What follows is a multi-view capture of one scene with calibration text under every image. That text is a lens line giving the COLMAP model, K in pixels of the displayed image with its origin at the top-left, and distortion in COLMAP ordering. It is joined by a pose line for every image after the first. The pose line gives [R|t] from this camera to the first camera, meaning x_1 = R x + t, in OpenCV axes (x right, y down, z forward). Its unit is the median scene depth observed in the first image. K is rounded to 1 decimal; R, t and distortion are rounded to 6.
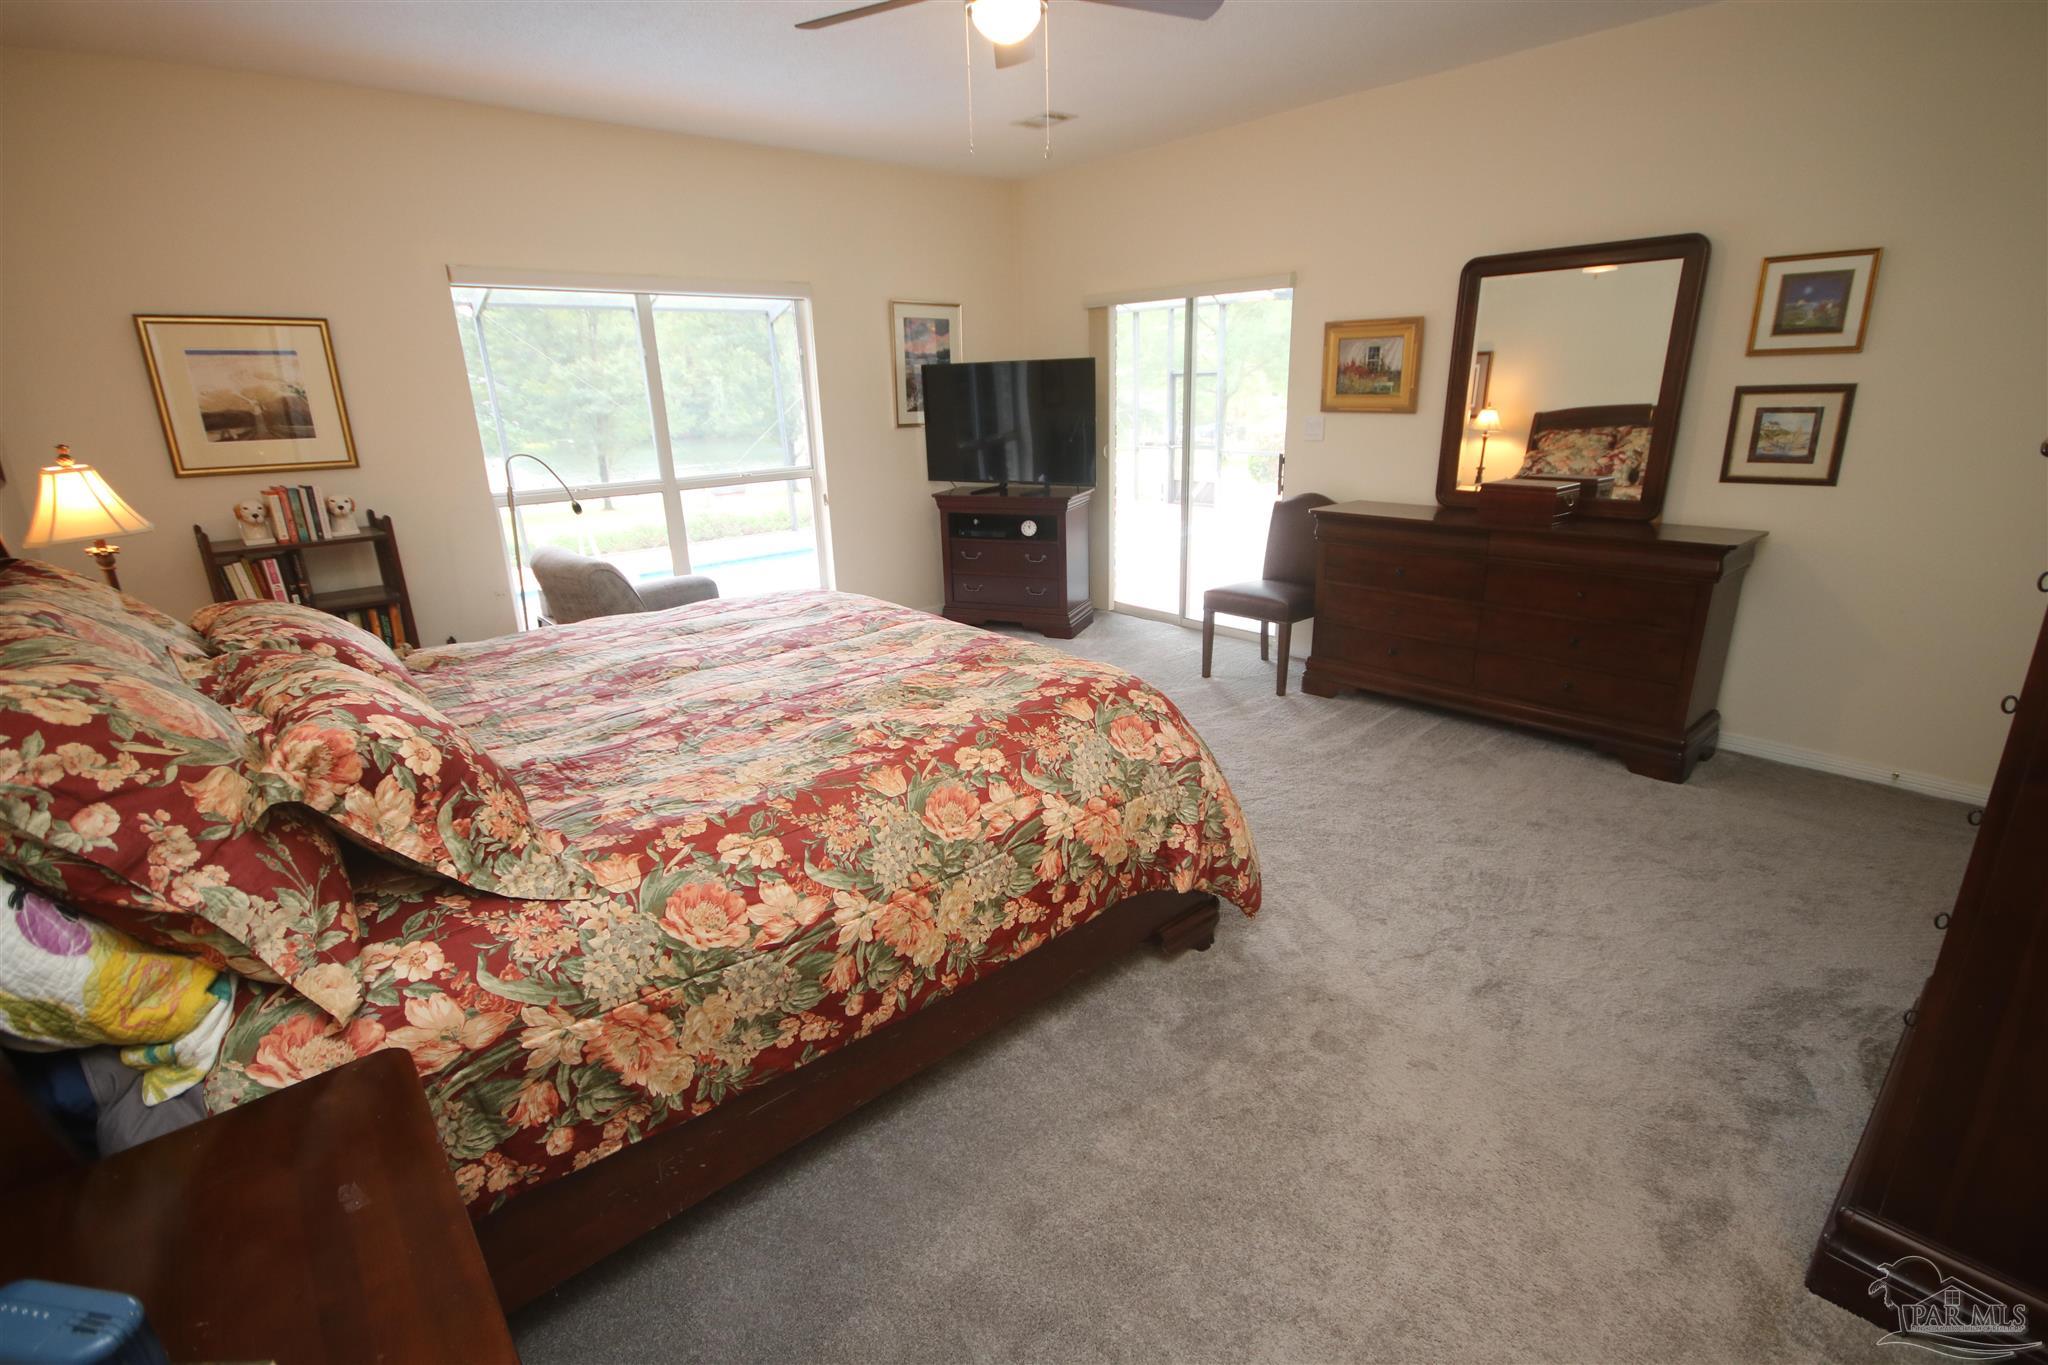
lens RADIAL K [[945.9, 0, 1023.0], [0, 945.9, 687.9], [0, 0, 1]] dist [-0.000626, -0.004469]
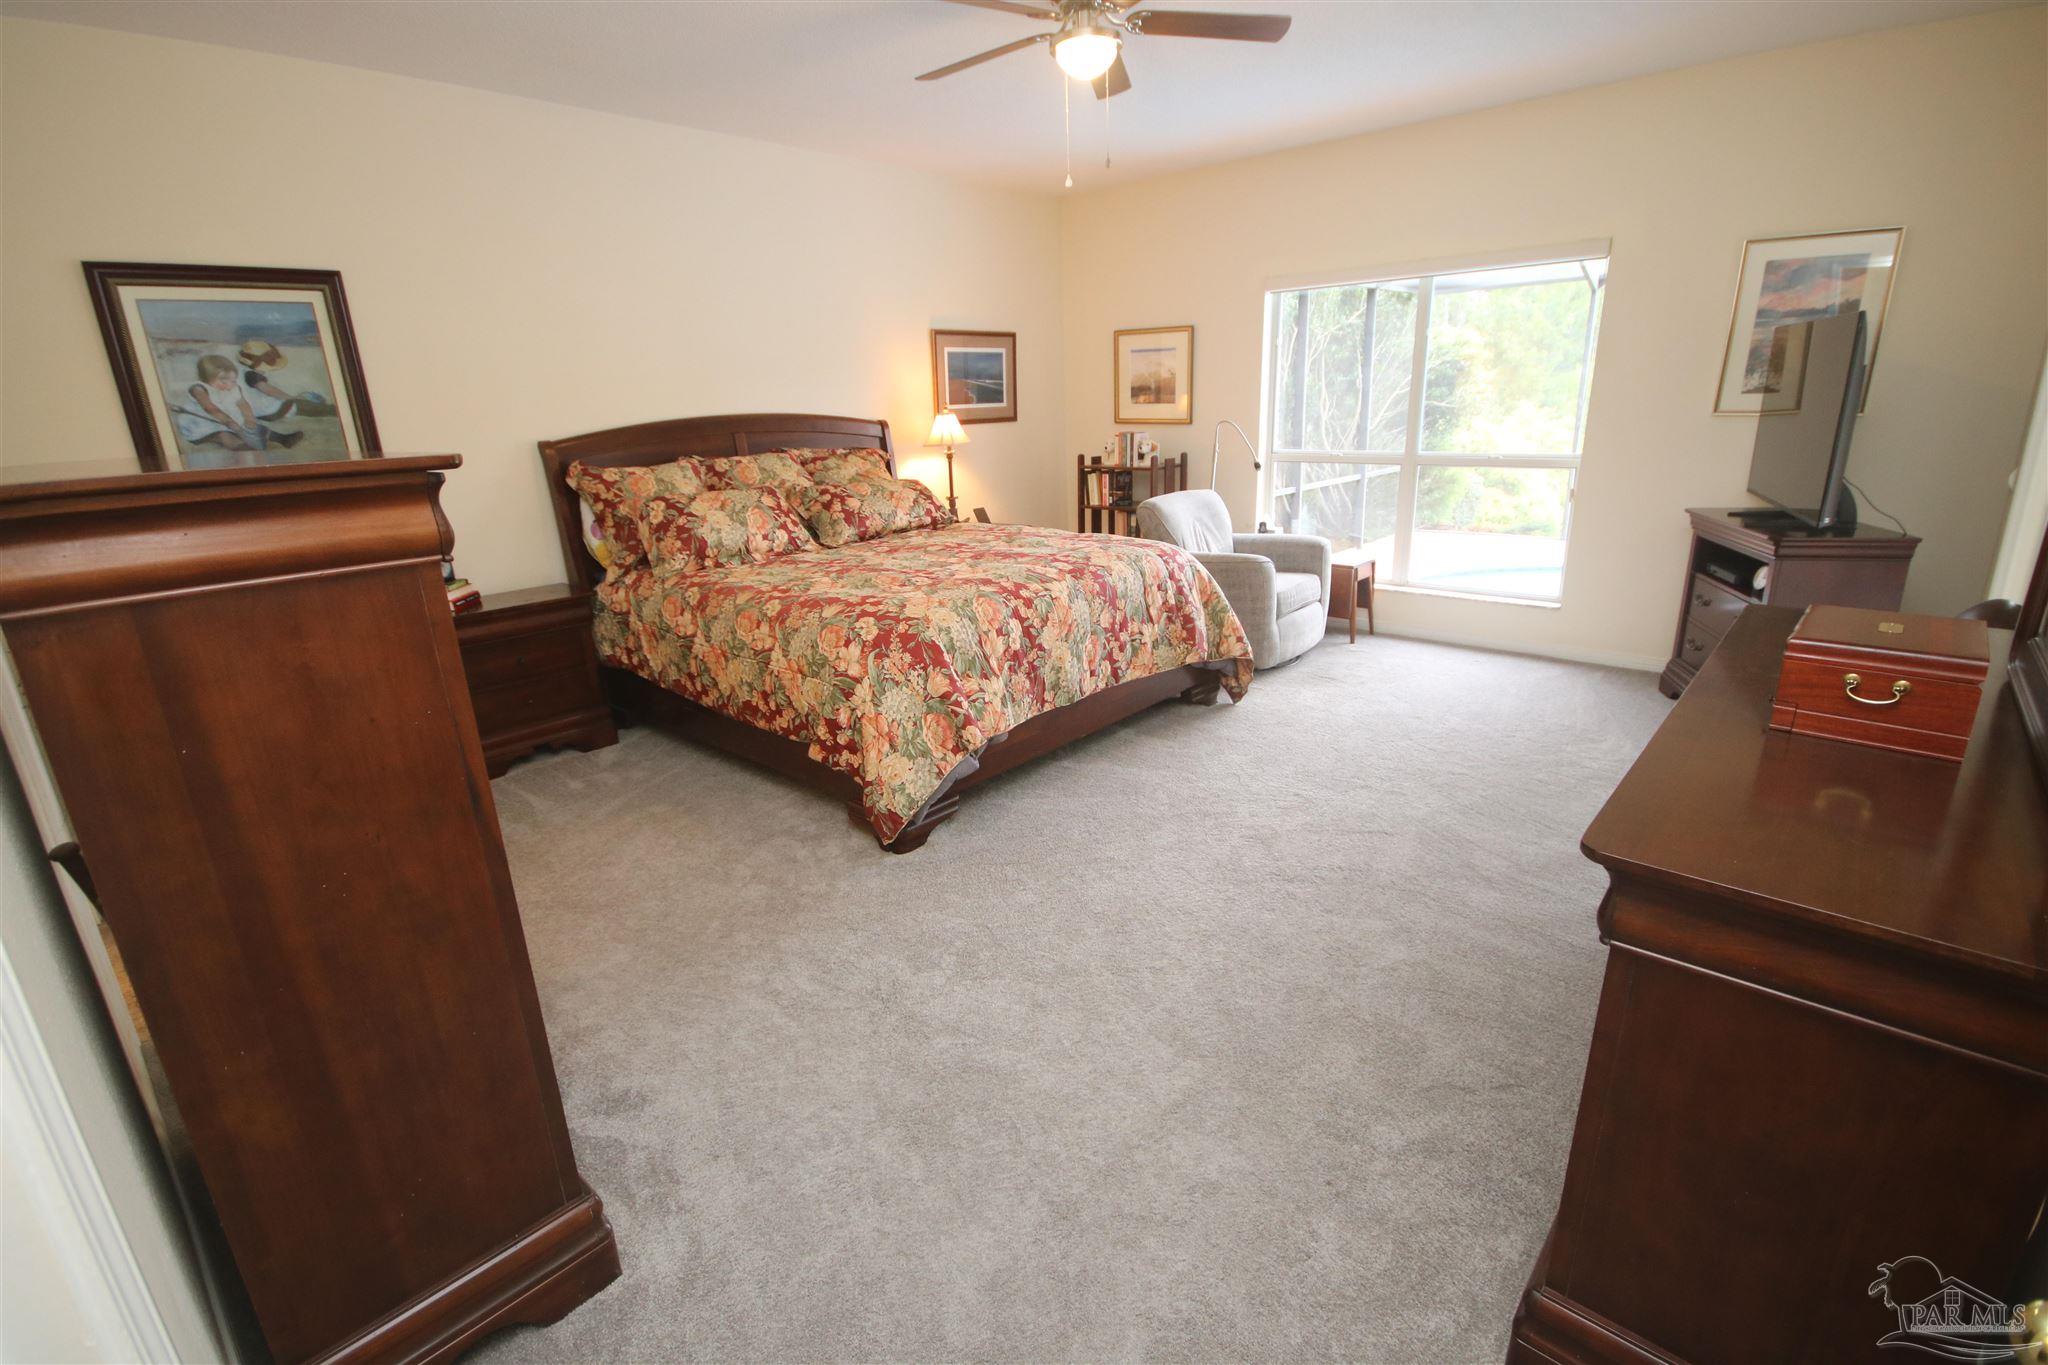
lens RADIAL K [[945.9, 0, 1023.0], [0, 945.9, 687.9], [0, 0, 1]] dist [-0.000626, -0.004469]
pose [[0.109766, 0.316844, -0.942105, 1.775661], [-0.275564, 0.920378, 0.277431, -0.417241], [0.954995, 0.229158, 0.188338, 1.219462]]
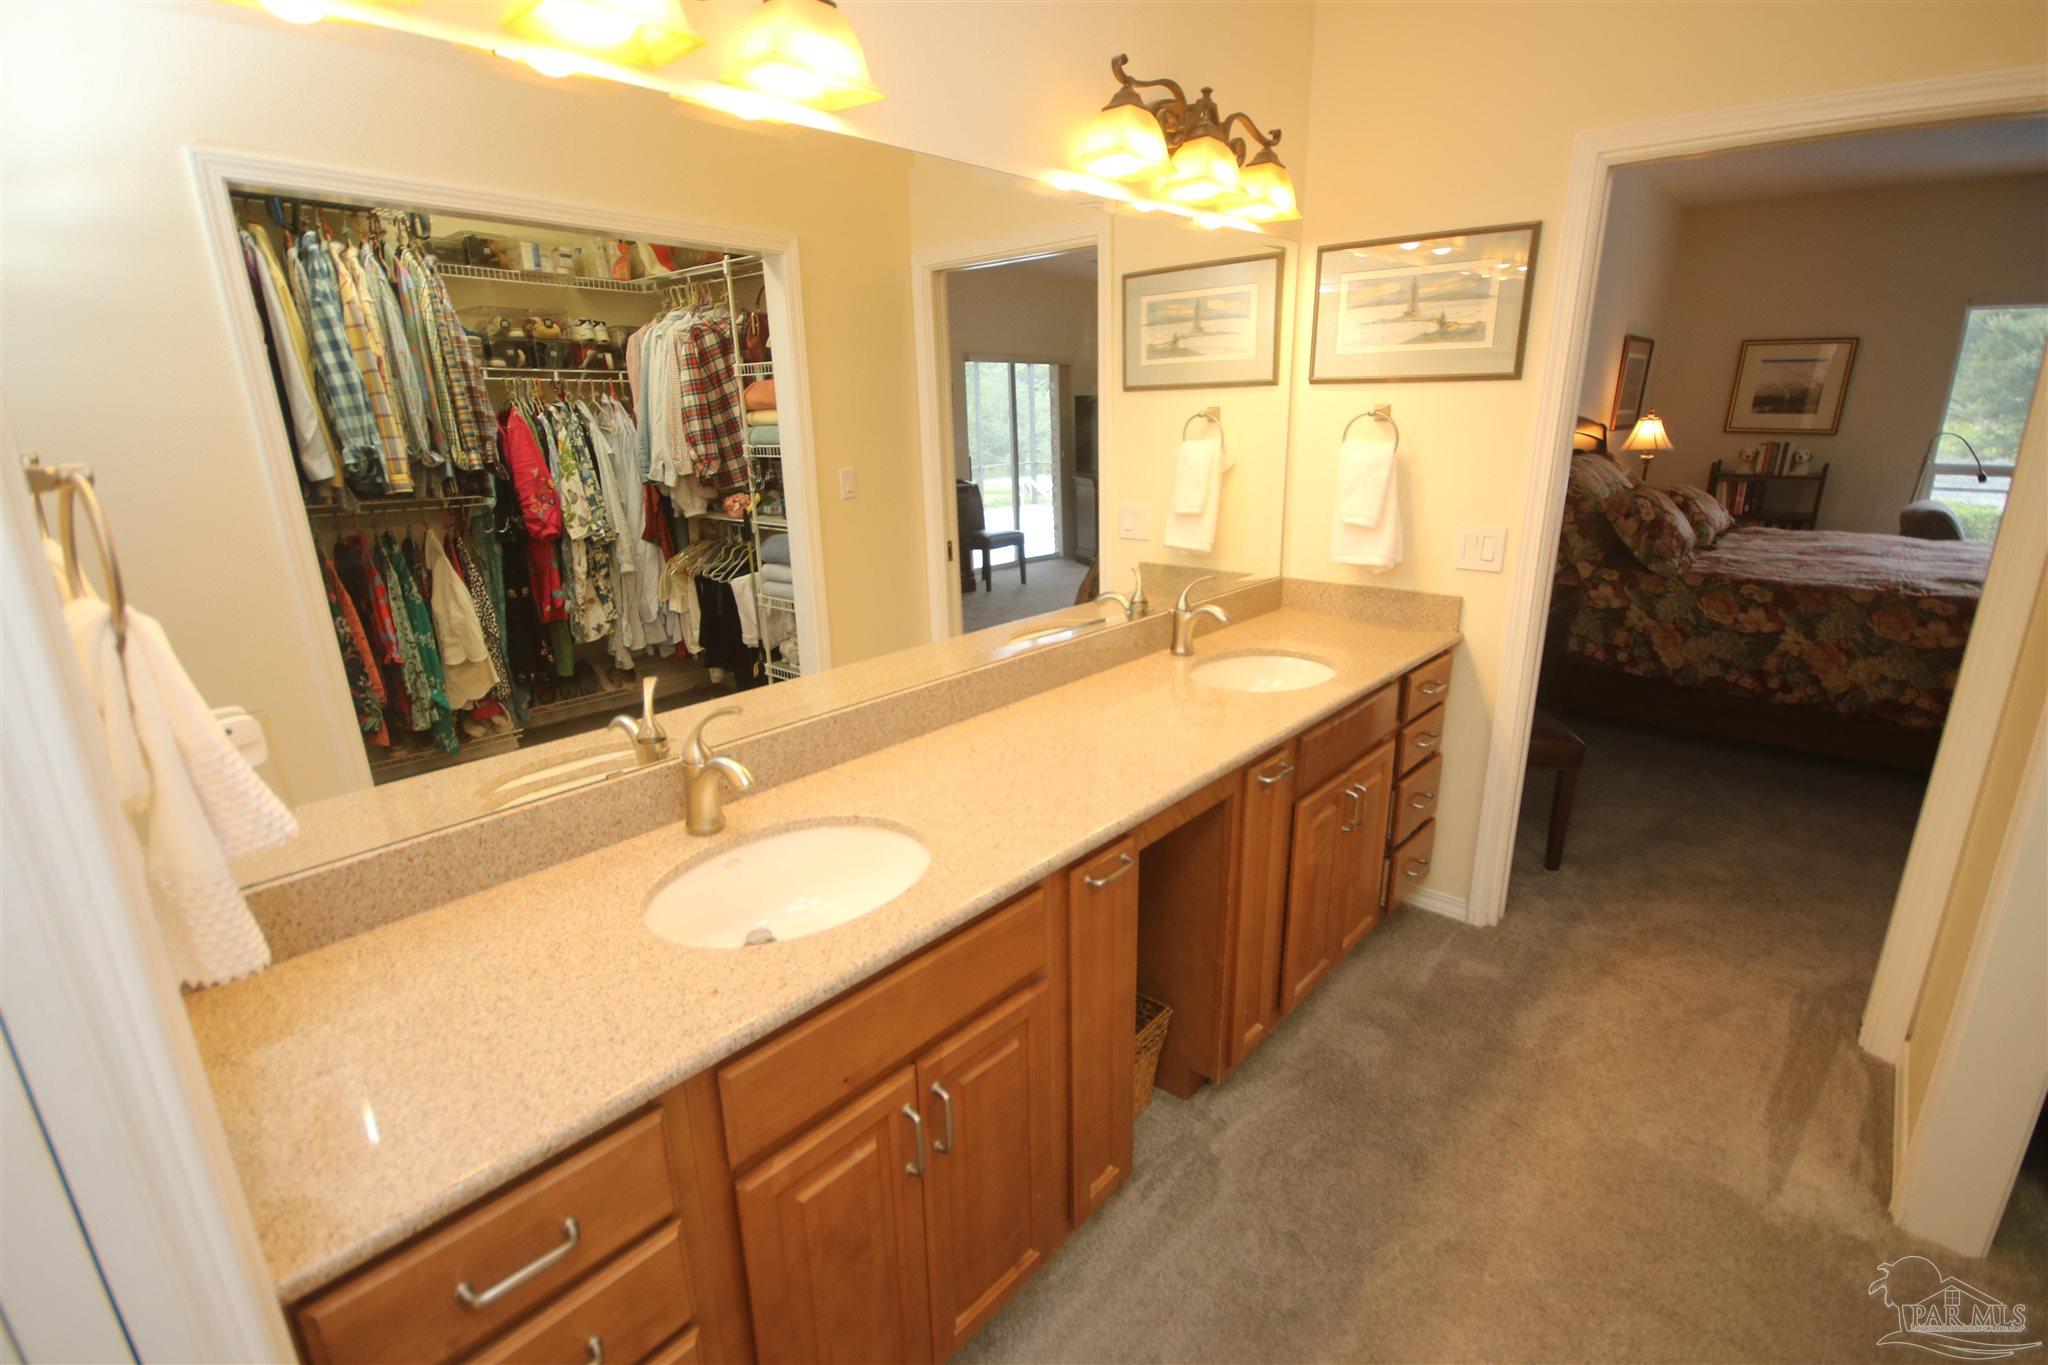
lens RADIAL K [[945.9, 0, 1023.0], [0, 945.9, 687.9], [0, 0, 1]] dist [-0.000626, -0.004469]
pose [[0.113608, 0.310644, -0.943713, 1.520201], [-0.296390, 0.917208, 0.266238, 0.265132], [0.948286, 0.249460, 0.196274, -0.932111]]
